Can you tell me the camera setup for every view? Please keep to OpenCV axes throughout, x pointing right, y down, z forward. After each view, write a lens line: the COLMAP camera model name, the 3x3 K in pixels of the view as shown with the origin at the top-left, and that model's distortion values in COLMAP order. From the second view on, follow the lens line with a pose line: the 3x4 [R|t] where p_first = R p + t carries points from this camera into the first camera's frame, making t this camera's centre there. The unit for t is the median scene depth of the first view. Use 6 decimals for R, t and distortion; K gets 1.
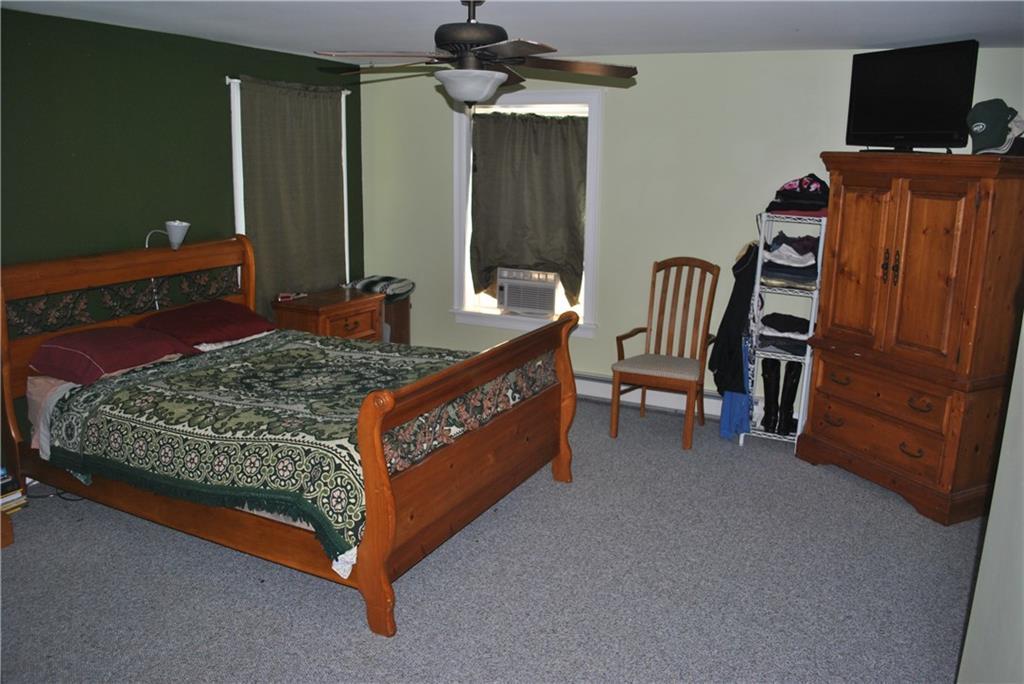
lens RADIAL K [[807.1, 0, 510.7], [0, 807.1, 345.4], [0, 0, 1]] dist [-0.077725, -0.002123]
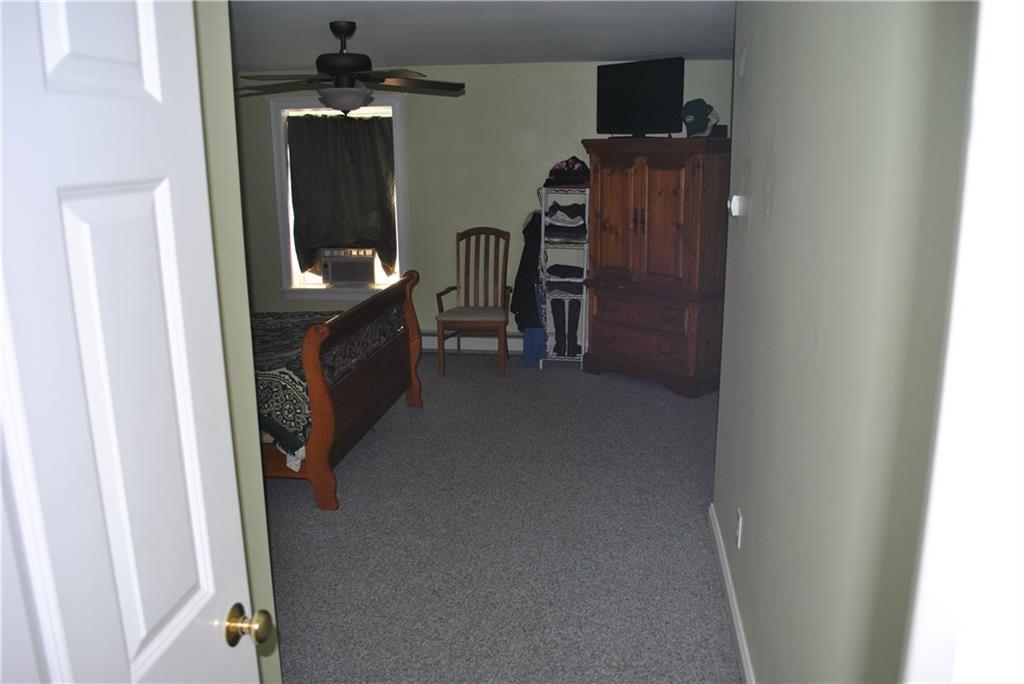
lens RADIAL K [[807.1, 0, 514.0], [0, 807.1, 339.6], [0, 0, 1]] dist [-0.077725, -0.002123]
pose [[0.946263, -0.099678, 0.307653, -0.163488], [0.099033, 0.994926, 0.017750, 0.055426], [-0.307861, 0.013671, 0.951333, -0.244406]]
